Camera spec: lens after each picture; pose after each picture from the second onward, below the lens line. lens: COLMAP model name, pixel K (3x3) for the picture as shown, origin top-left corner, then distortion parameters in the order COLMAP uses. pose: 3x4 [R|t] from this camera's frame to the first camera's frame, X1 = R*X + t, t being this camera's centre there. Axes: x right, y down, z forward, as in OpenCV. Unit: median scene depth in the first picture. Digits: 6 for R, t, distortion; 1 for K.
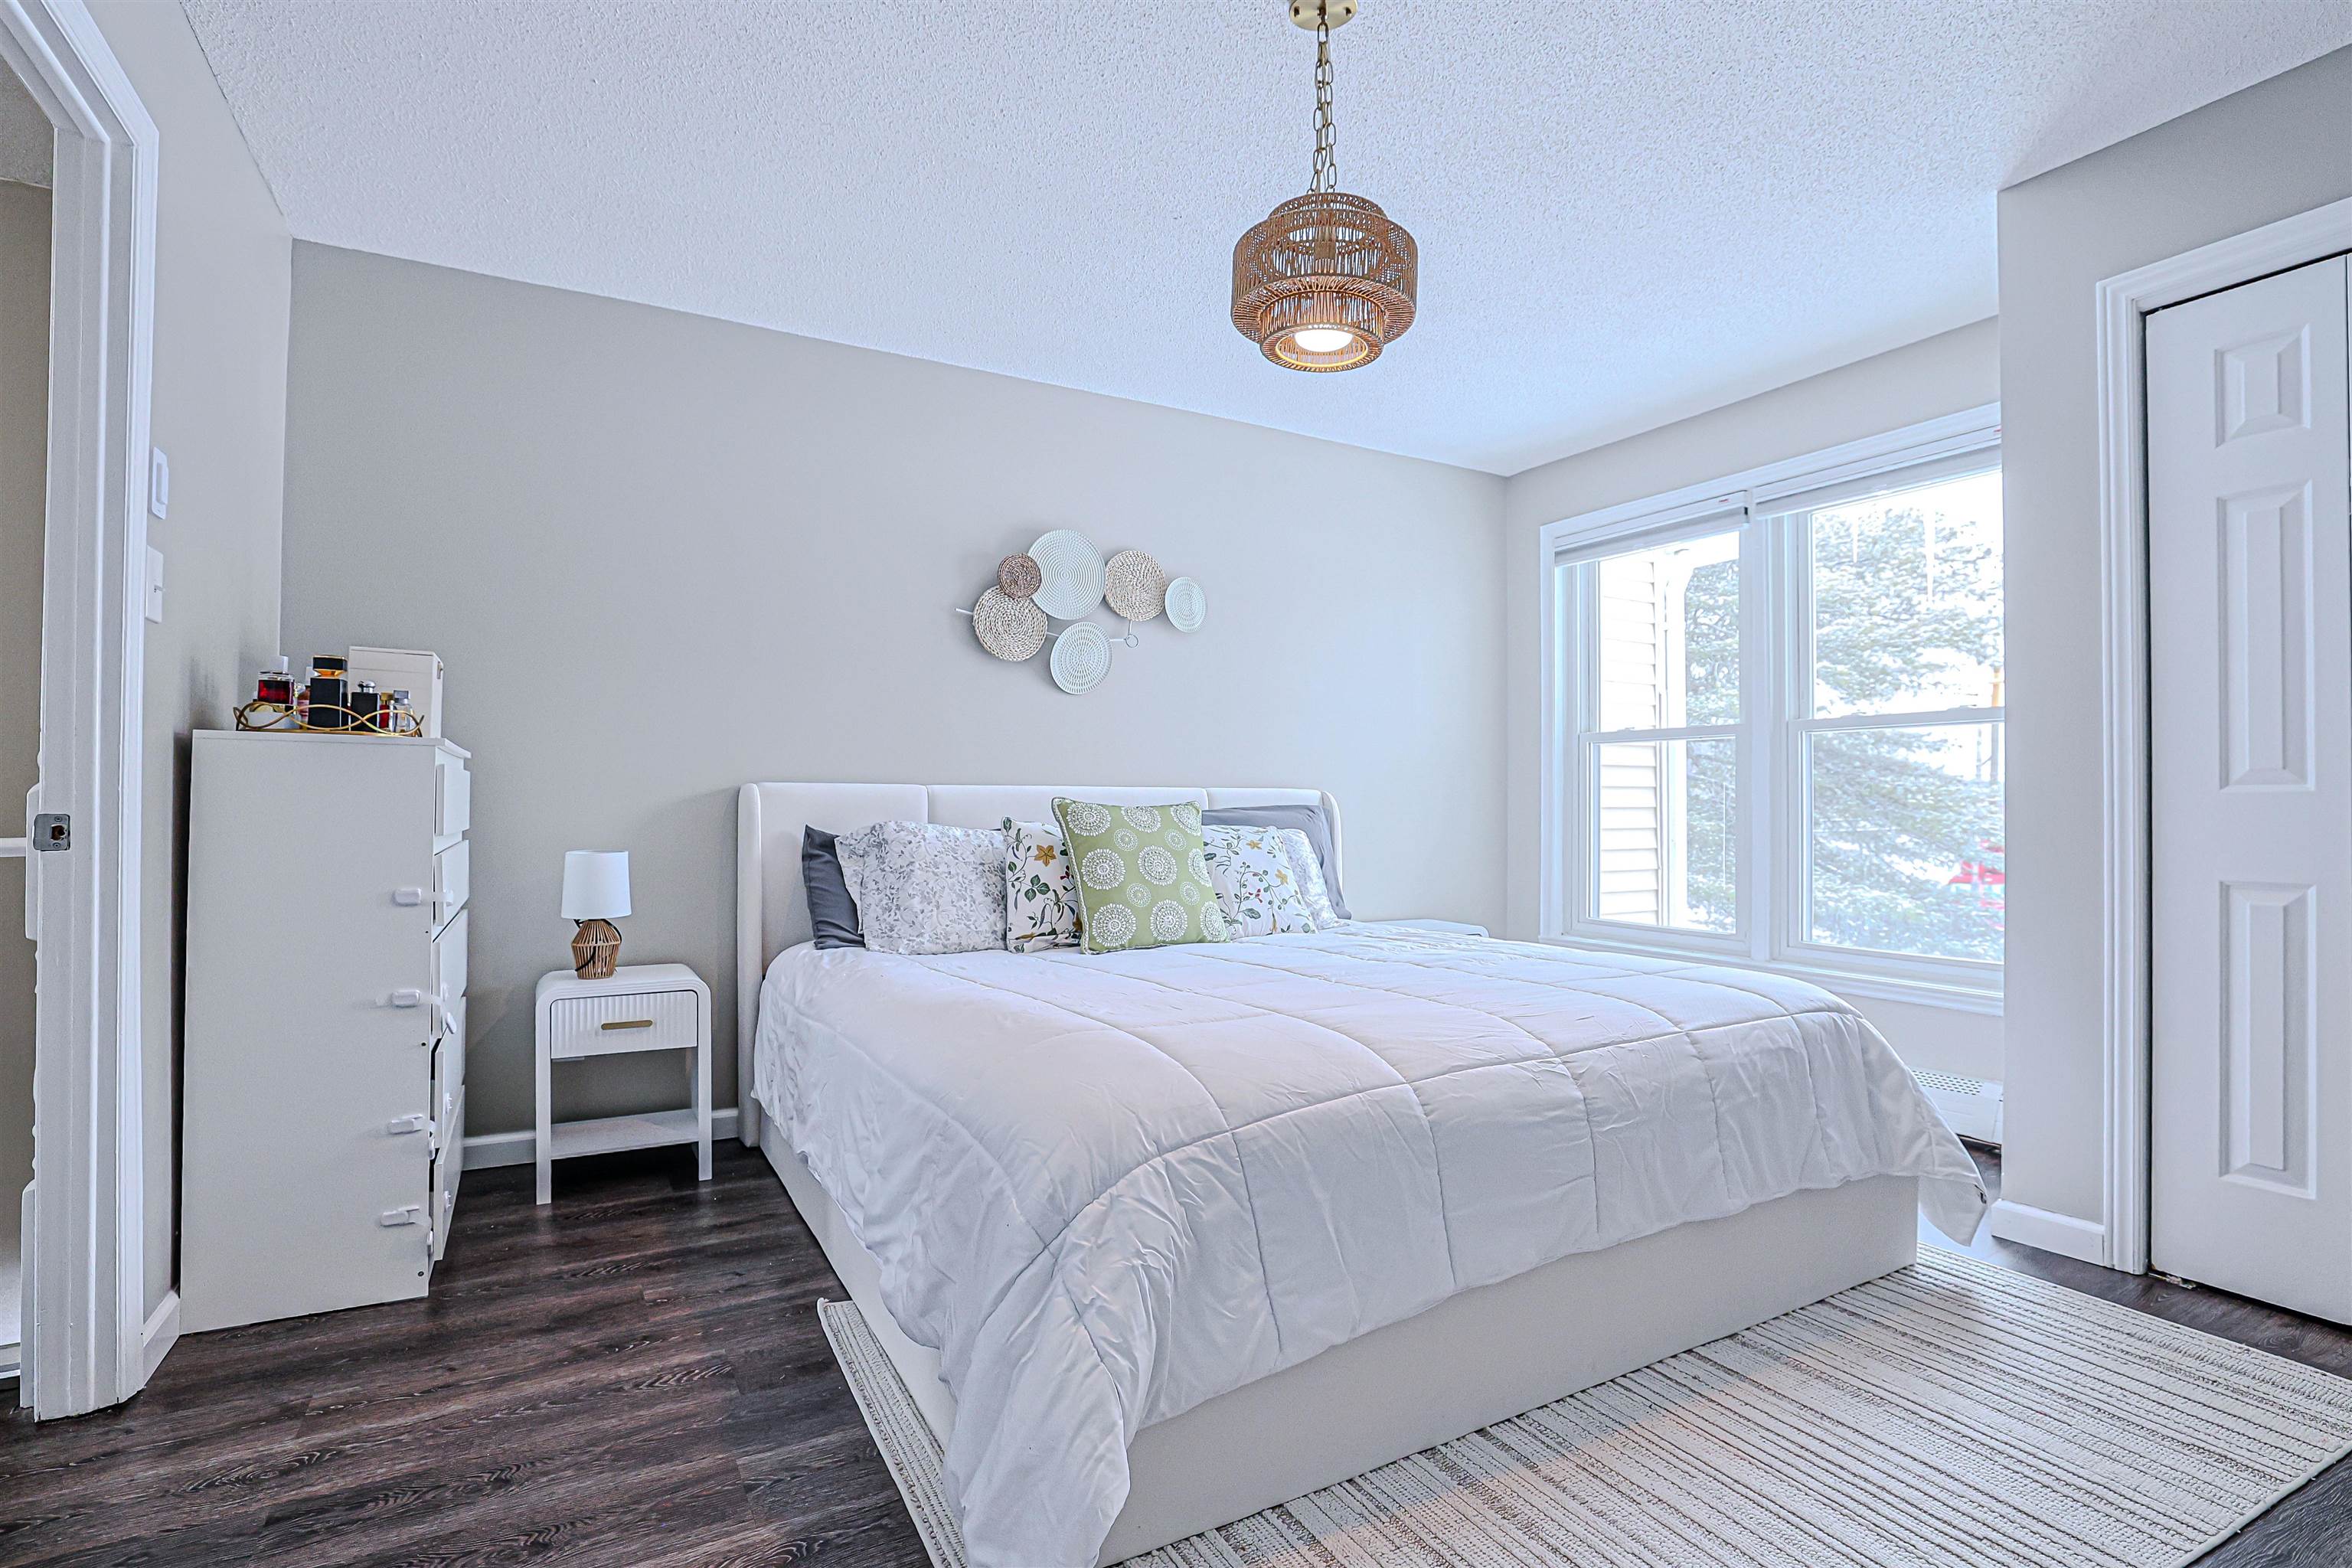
lens RADIAL K [[1105.2, 0, 1182.6], [0, 1105.2, 789.3], [0, 0, 1]] dist [-0.049734, 0.019512]
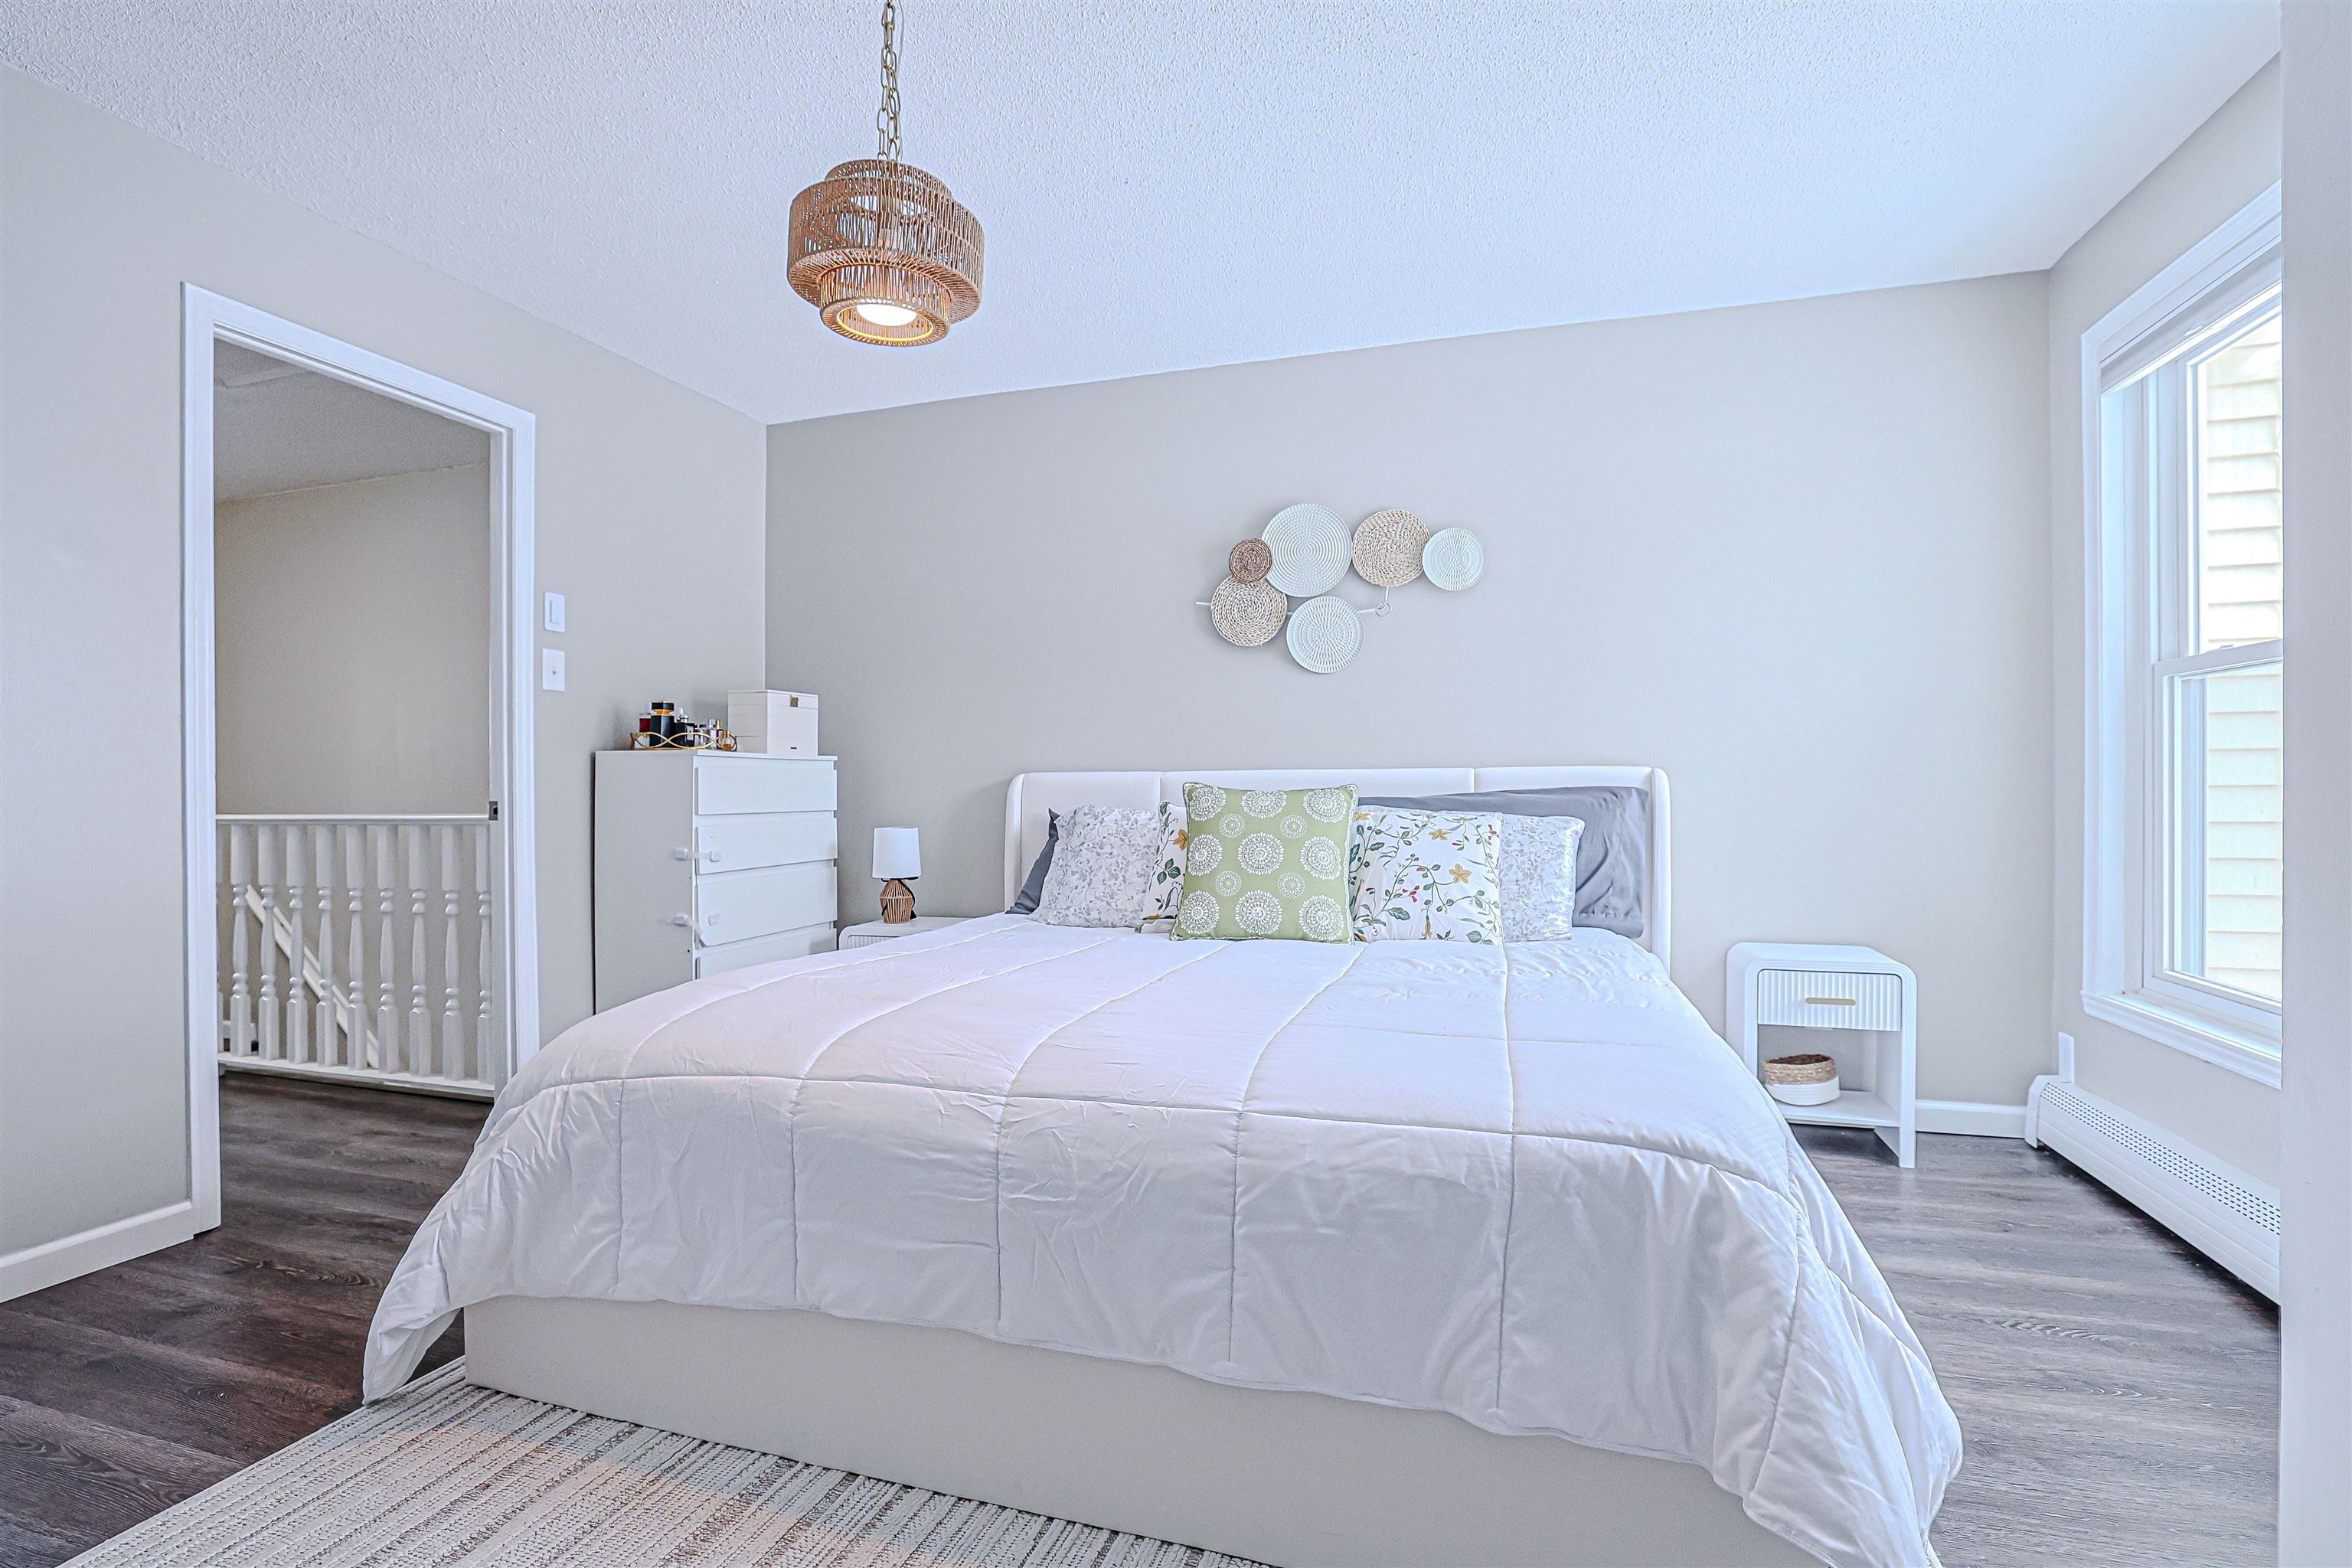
lens RADIAL K [[1081.6, 0, 1176.0], [0, 1081.6, 784.0], [0, 0, 1]] dist [-0.051181, 0.019597]
pose [[0.686644, -0.010934, -0.726911, 0.602522], [0.018983, 0.999816, 0.002893, 0.005964], [0.726746, -0.015785, 0.686725, 0.321123]]
